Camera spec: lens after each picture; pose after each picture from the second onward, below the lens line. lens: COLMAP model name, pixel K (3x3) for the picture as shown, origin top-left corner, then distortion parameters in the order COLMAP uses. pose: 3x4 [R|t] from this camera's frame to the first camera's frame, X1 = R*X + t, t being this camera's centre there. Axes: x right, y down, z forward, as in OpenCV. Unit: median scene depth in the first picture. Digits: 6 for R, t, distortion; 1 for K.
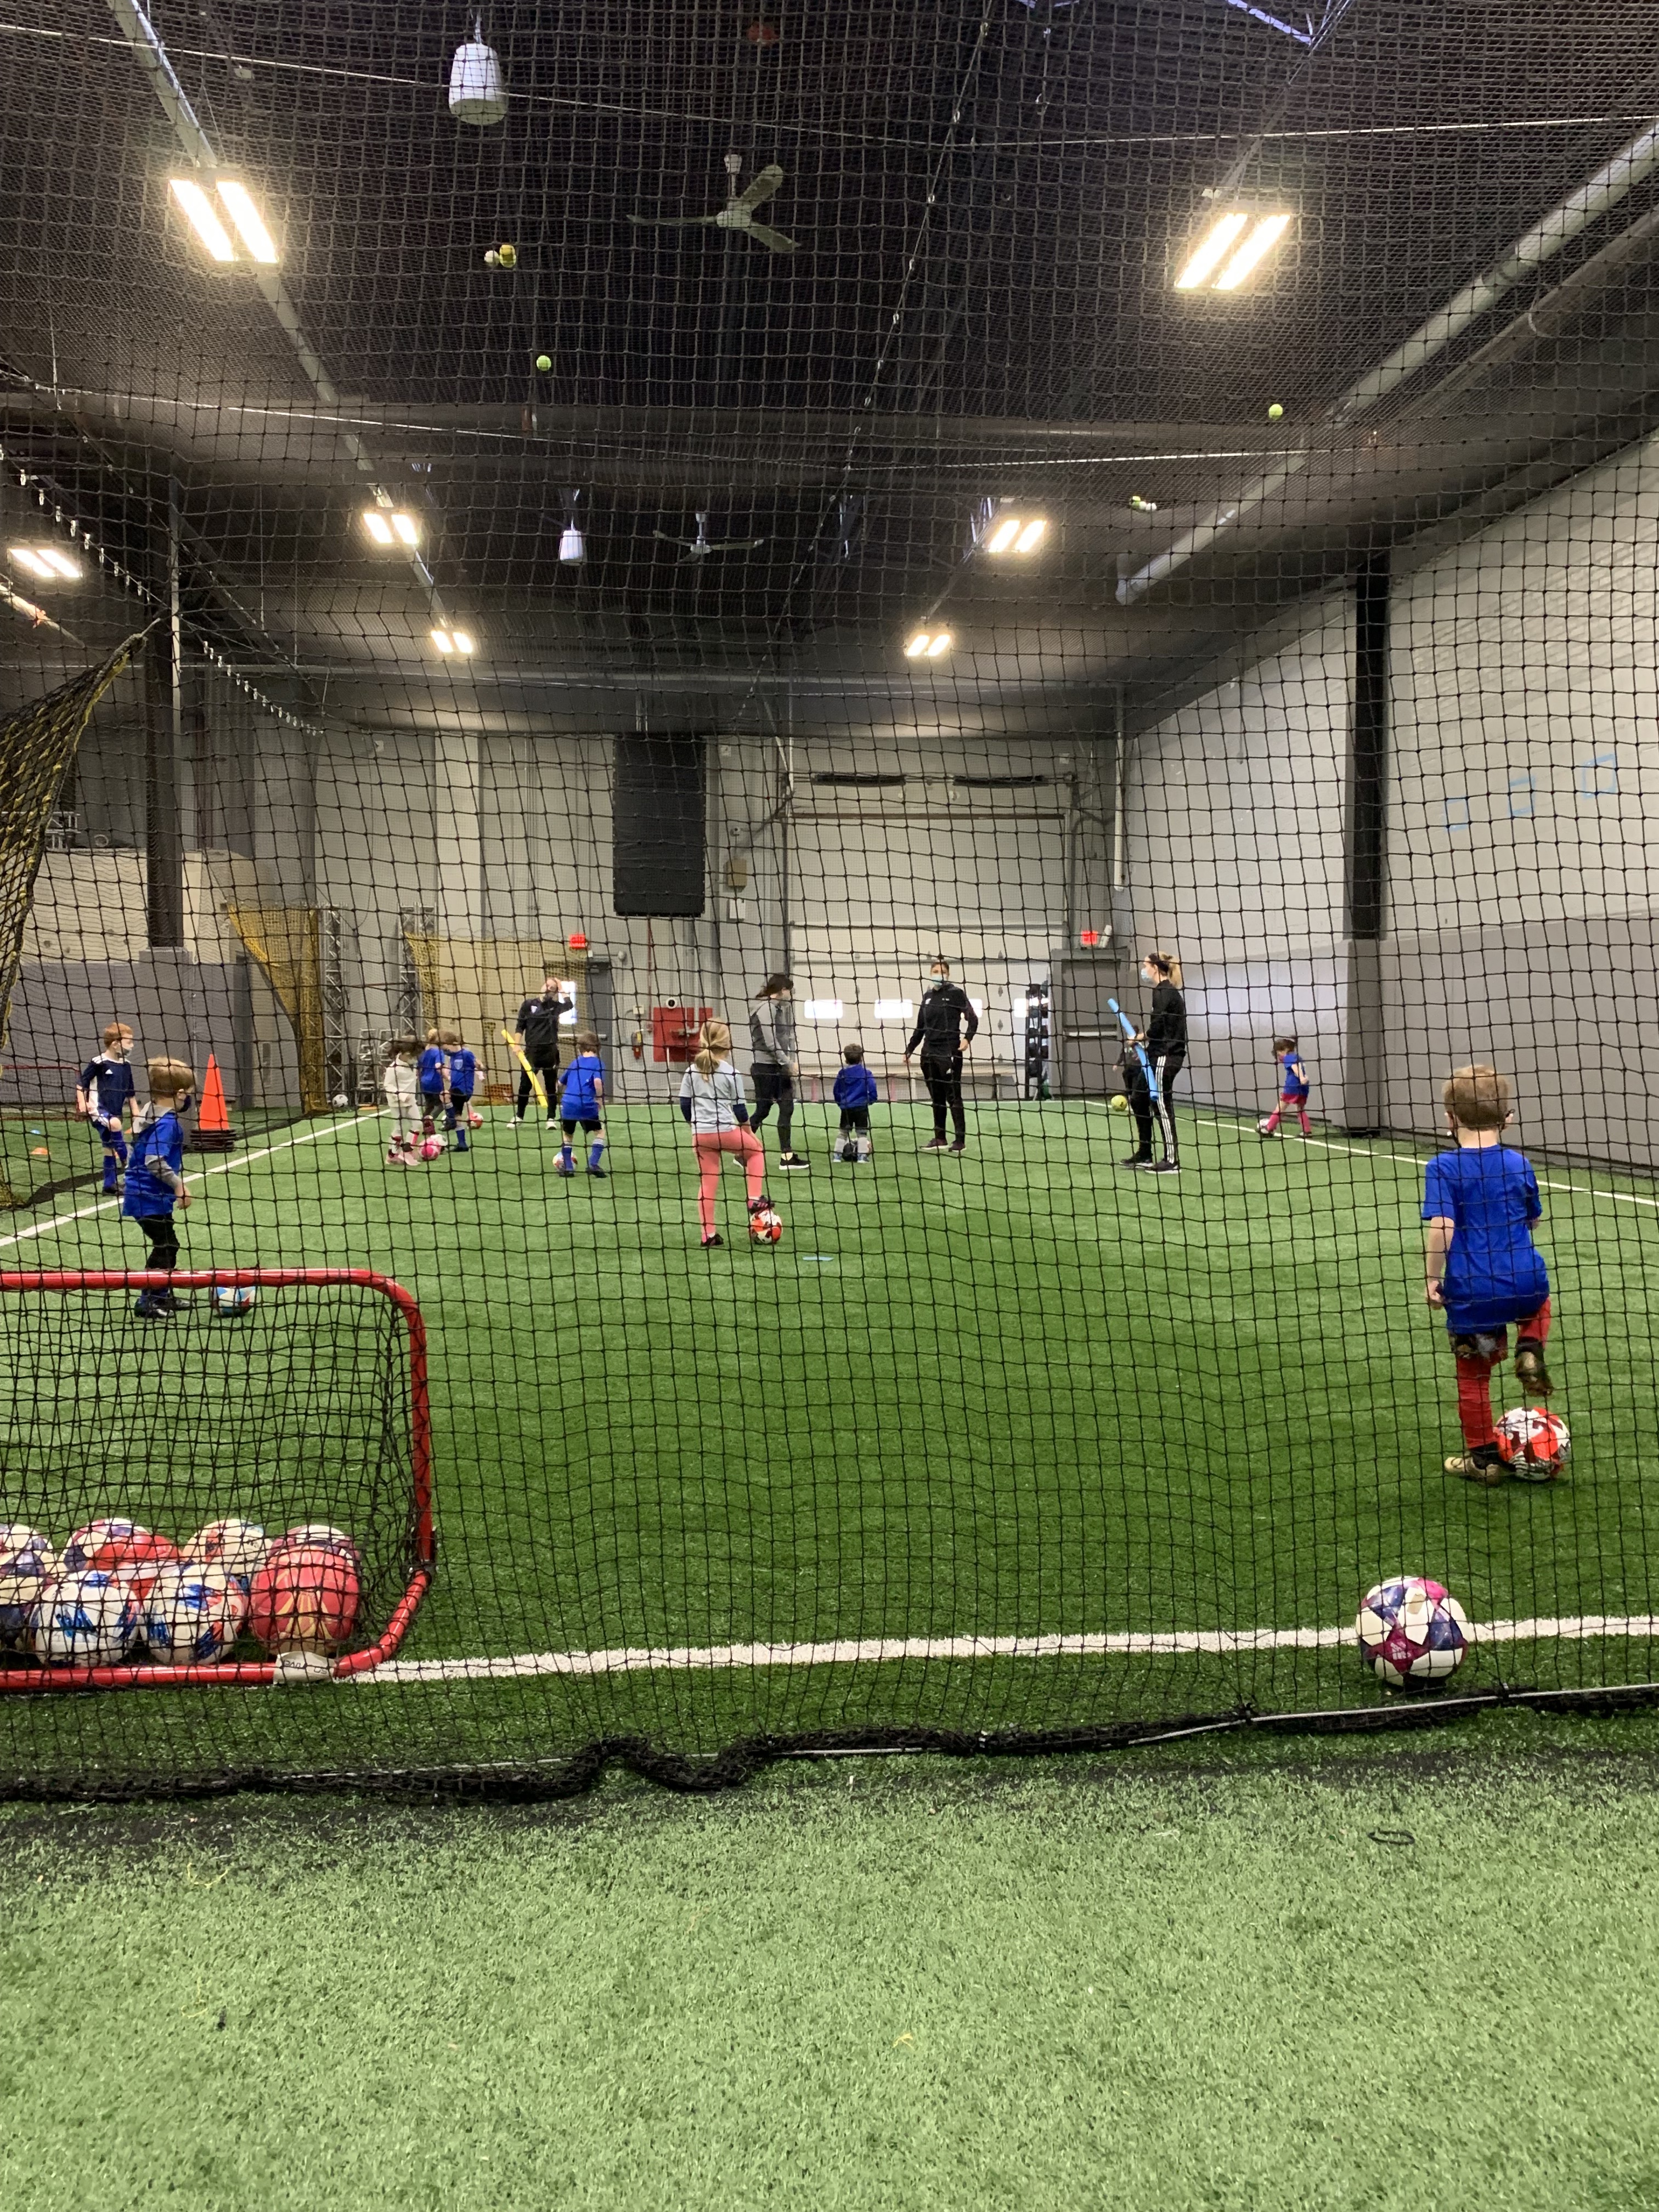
lens RADIAL K [[1806.4, 0, 829.4], [0, 1806.4, 1106.6], [0, 0, 1]] dist [0.000769, -0.000089]
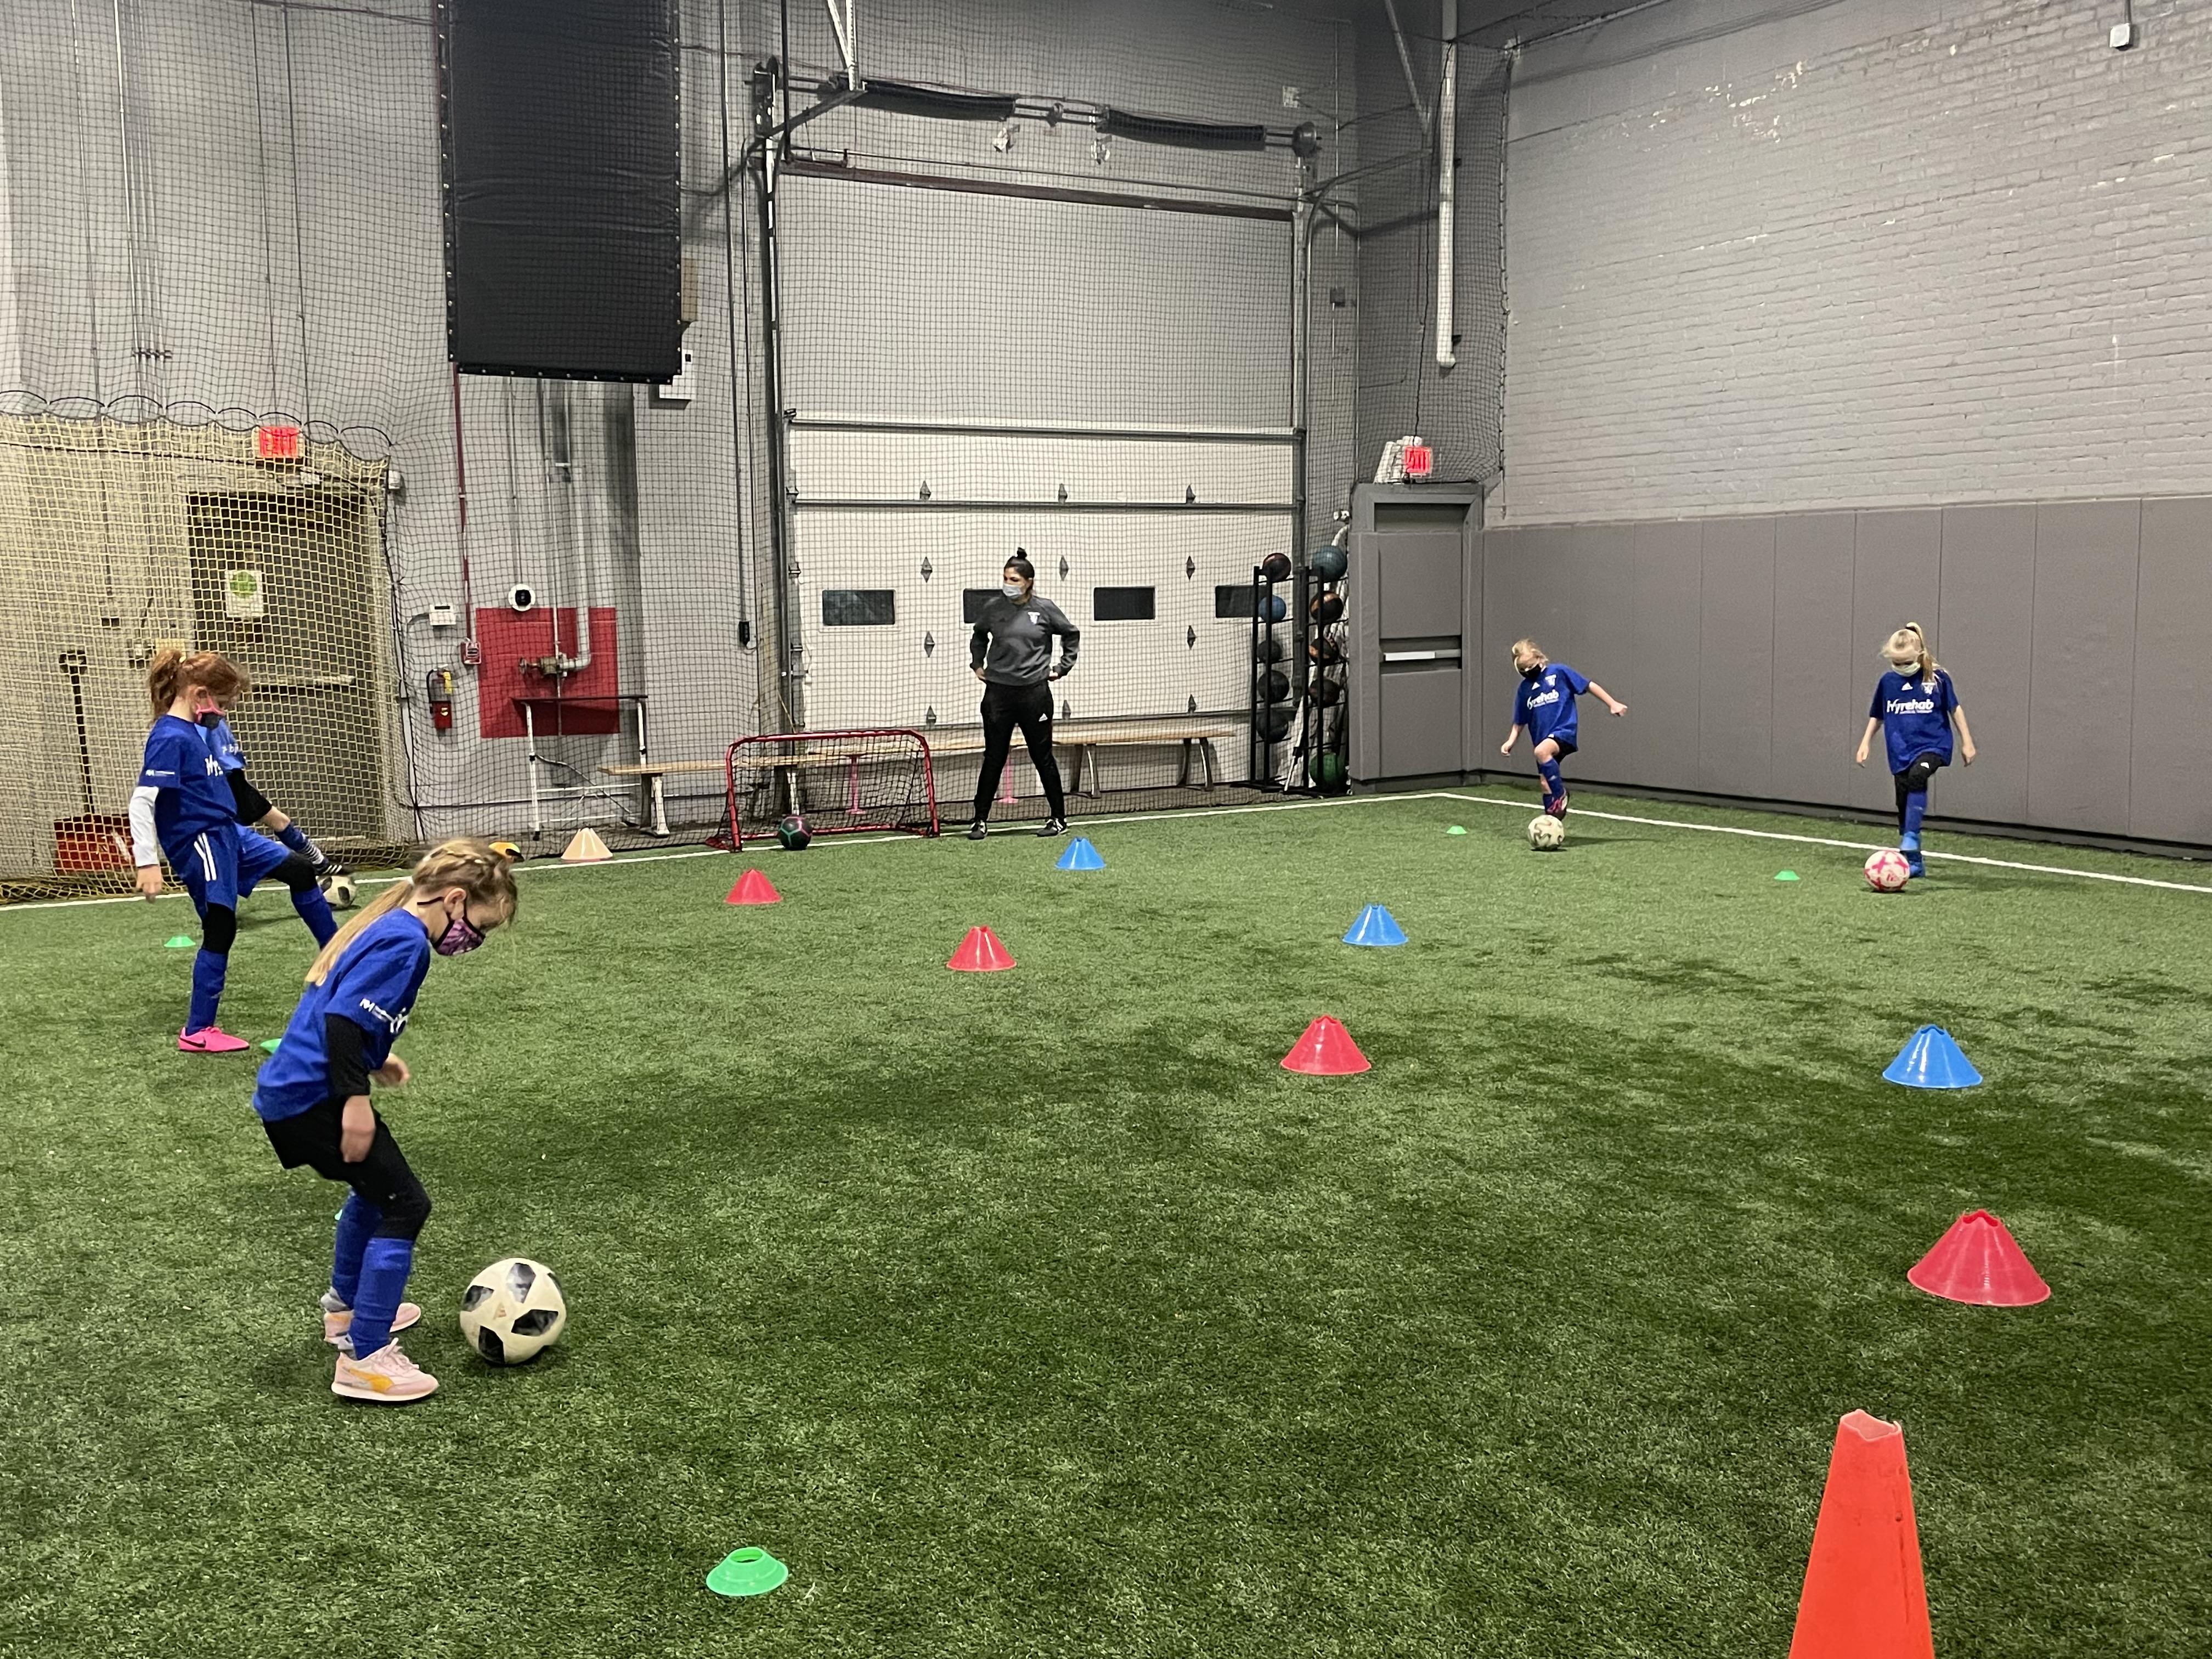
lens RADIAL K [[2041.9, 0, 1108.1], [0, 2041.9, 838.3], [0, 0, 1]] dist [0.021547, 0.000000]
pose [[0.920911, -0.054257, 0.385979, -0.149629], [0.027676, 0.996867, 0.074097, -0.033240], [-0.388790, -0.057554, 0.919527, 0.504792]]
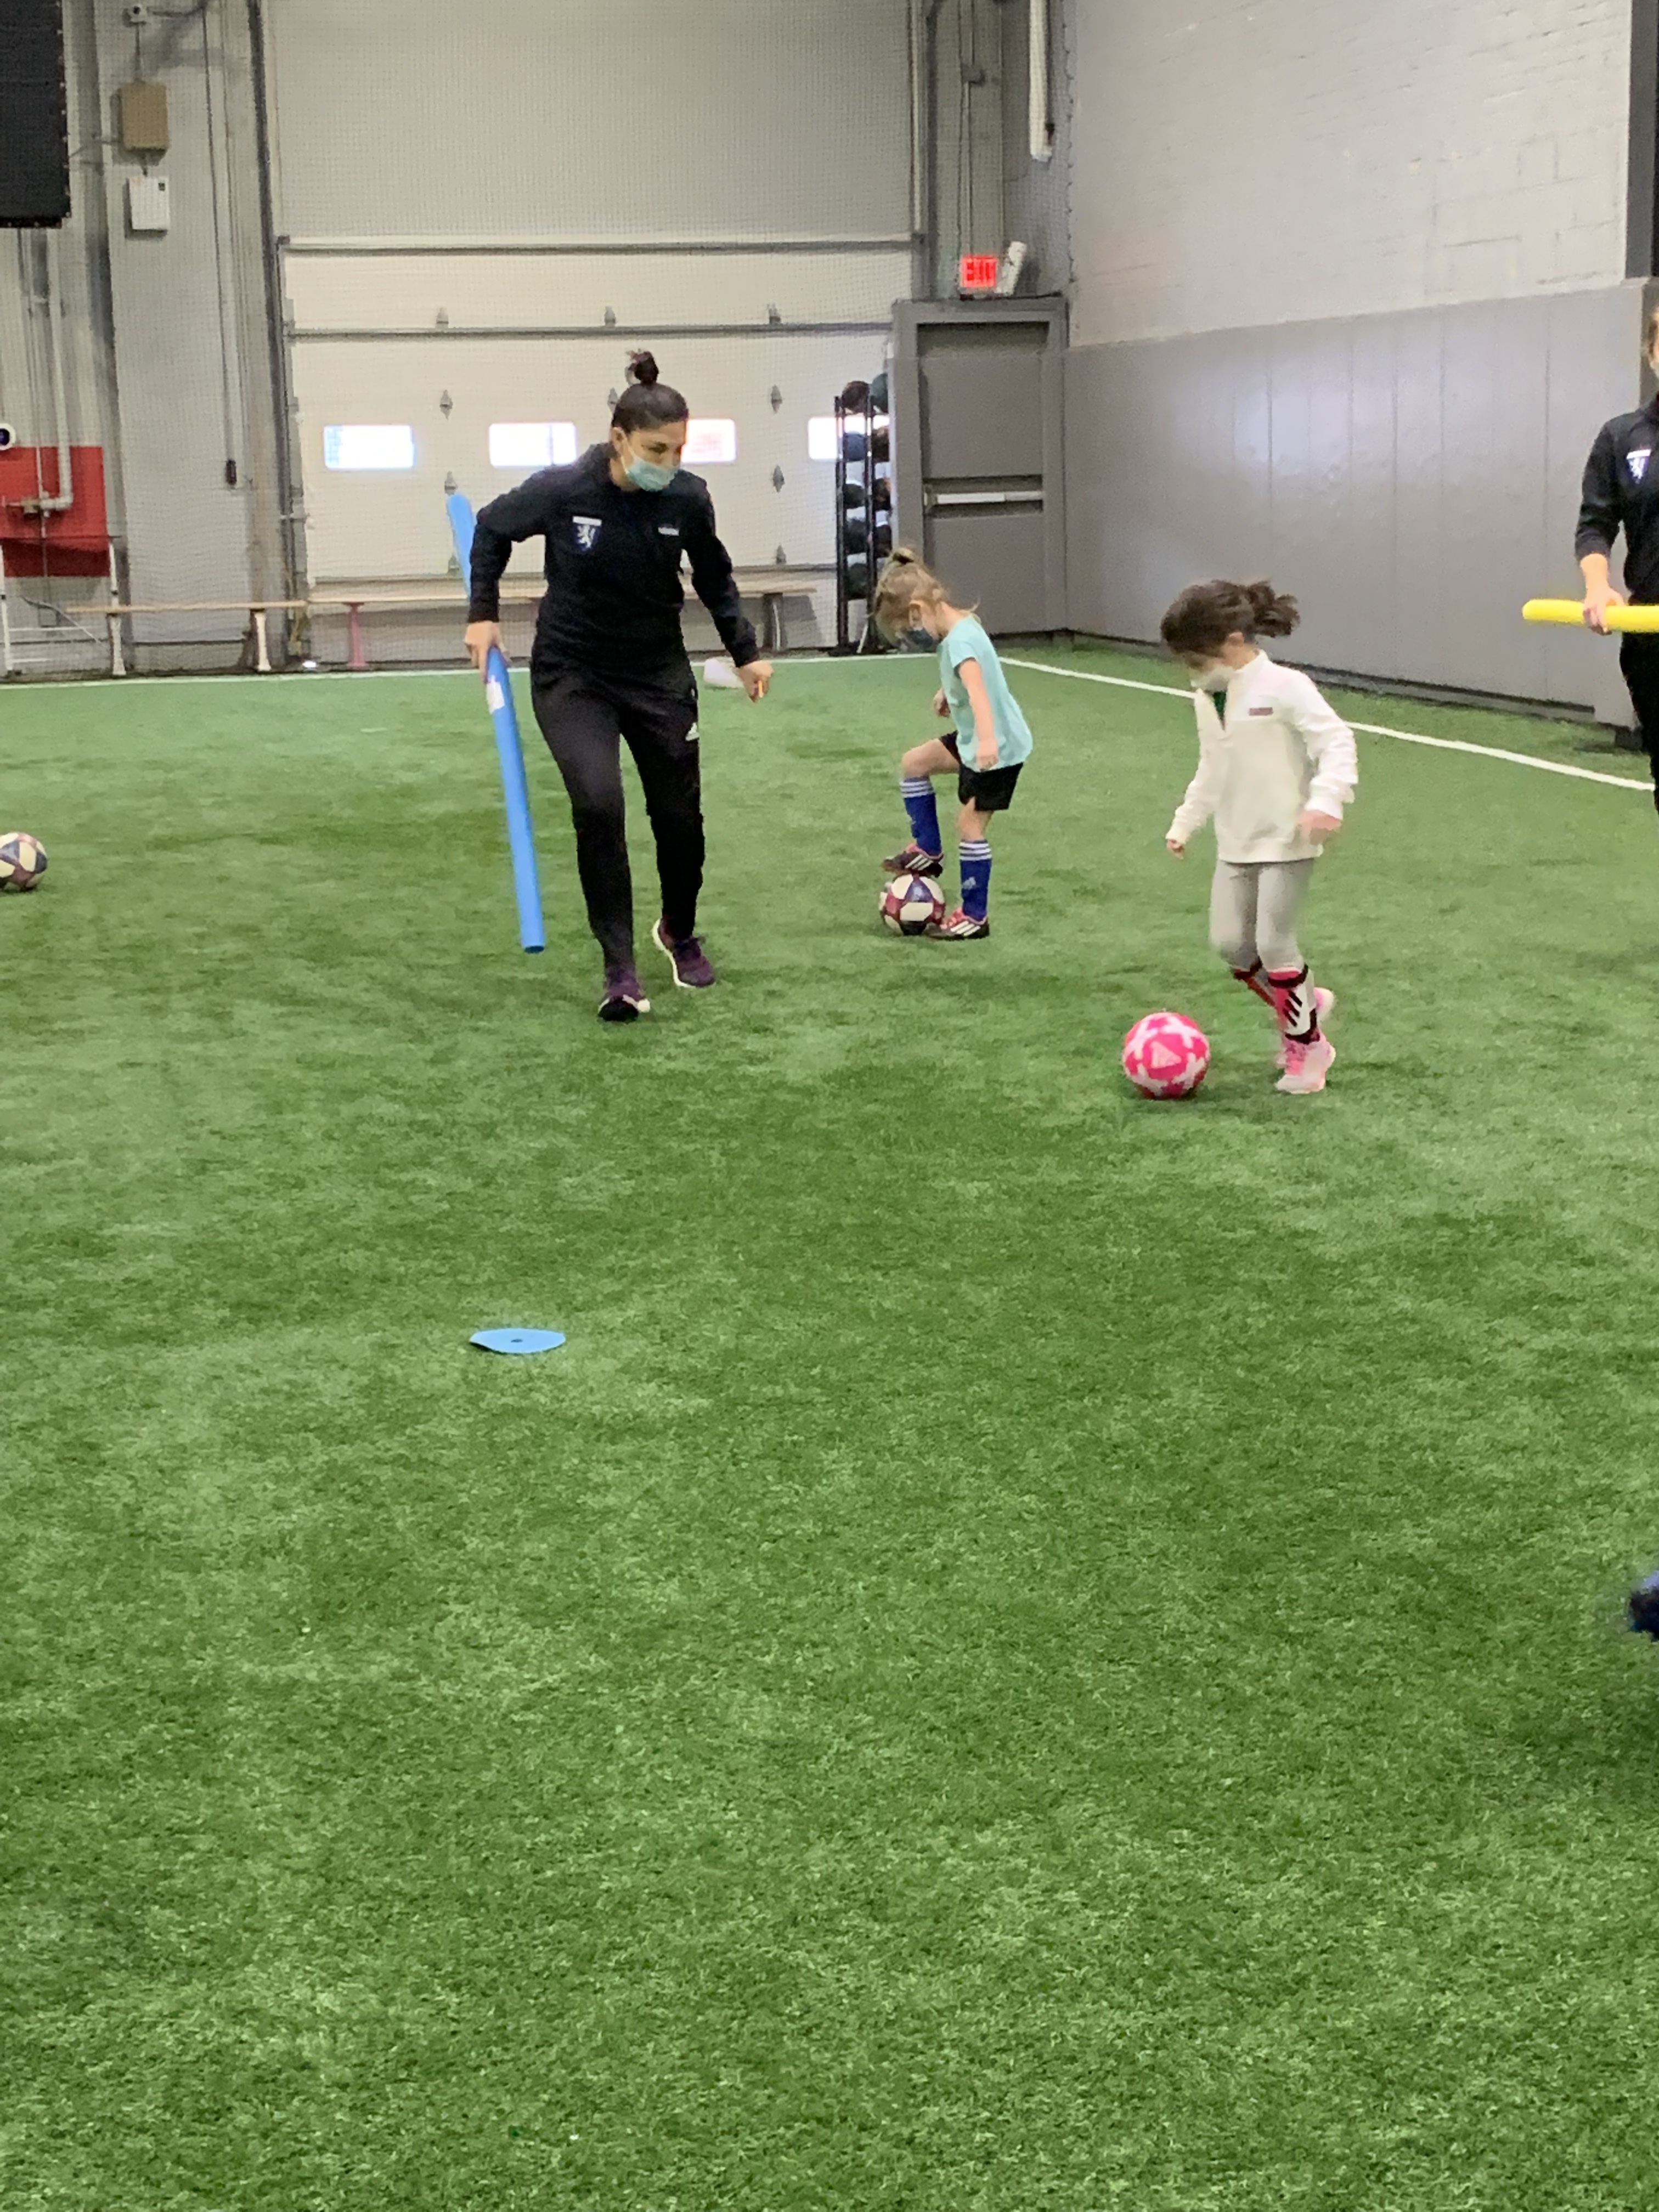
lens RADIAL K [[3705.3, 0, 829.9], [0, 3705.3, 1103.4], [0, 0, 1]] dist [0.064453, 0.000000]
pose [[0.991950, -0.036992, 0.121110, -0.006658], [0.021658, 0.991849, 0.125562, -0.008093], [-0.124767, -0.121929, 0.984666, 0.101209]]
